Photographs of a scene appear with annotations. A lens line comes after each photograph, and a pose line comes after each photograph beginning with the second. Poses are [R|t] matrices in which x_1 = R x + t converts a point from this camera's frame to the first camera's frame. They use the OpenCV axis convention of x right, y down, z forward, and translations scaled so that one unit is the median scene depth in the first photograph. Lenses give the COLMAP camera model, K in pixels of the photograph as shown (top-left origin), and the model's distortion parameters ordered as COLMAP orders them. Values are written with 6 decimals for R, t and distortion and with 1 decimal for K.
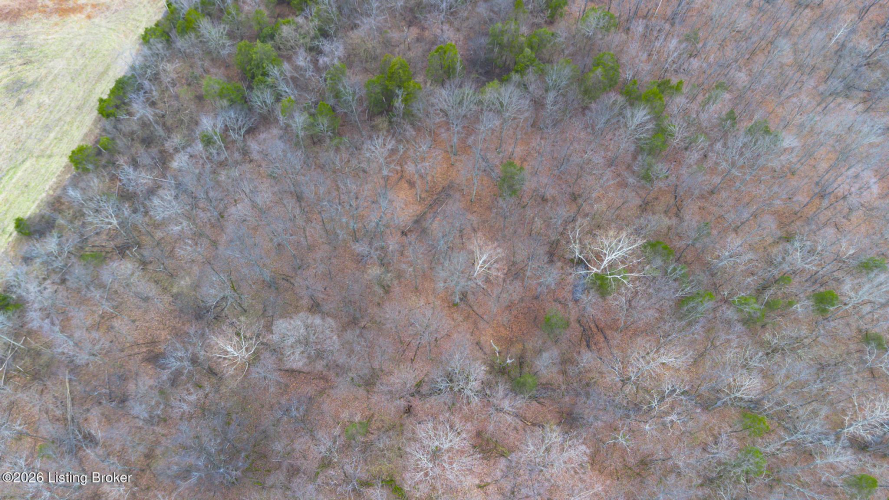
lens RADIAL K [[626.8, 0, 444.5], [0, 626.8, 250.0], [0, 0, 1]] dist [0.074659, -0.080037]
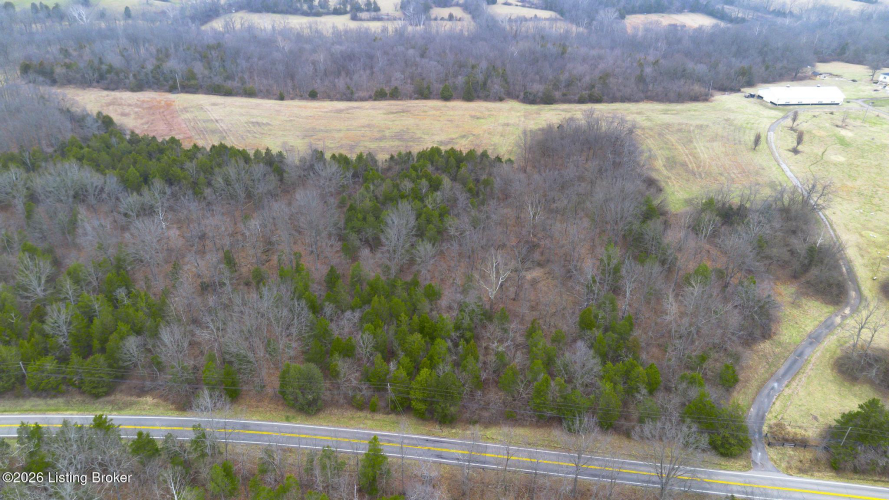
lens RADIAL K [[626.8, 0, 444.5], [0, 626.8, 250.0], [0, 0, 1]] dist [0.074659, -0.080037]
pose [[-0.273199, -0.487684, 0.829172, -3.207130], [0.869762, 0.242999, 0.429494, -0.406011], [-0.410945, 0.838520, 0.357782, 0.273924]]
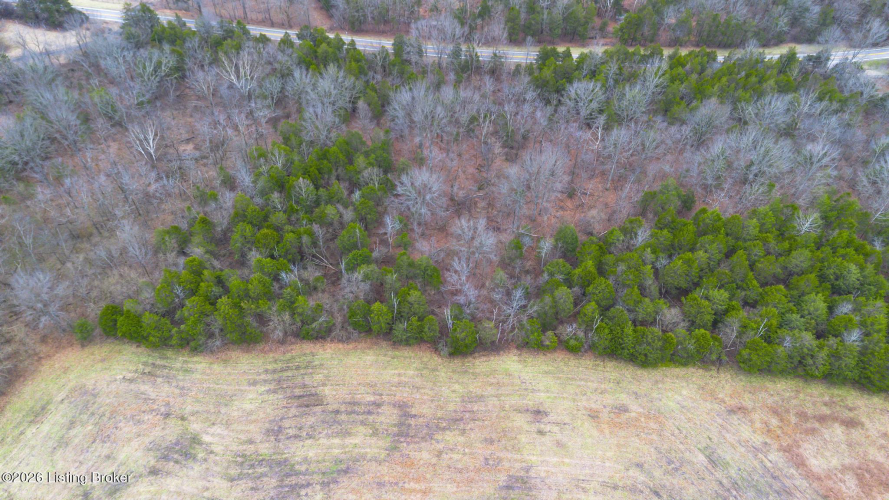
lens RADIAL K [[626.8, 0, 444.5], [0, 626.8, 250.0], [0, 0, 1]] dist [0.074659, -0.080037]
pose [[0.267854, 0.721239, -0.638802, -0.800933], [-0.887392, 0.442900, 0.127966, -0.140631], [0.375220, 0.532592, 0.758654, 0.050398]]
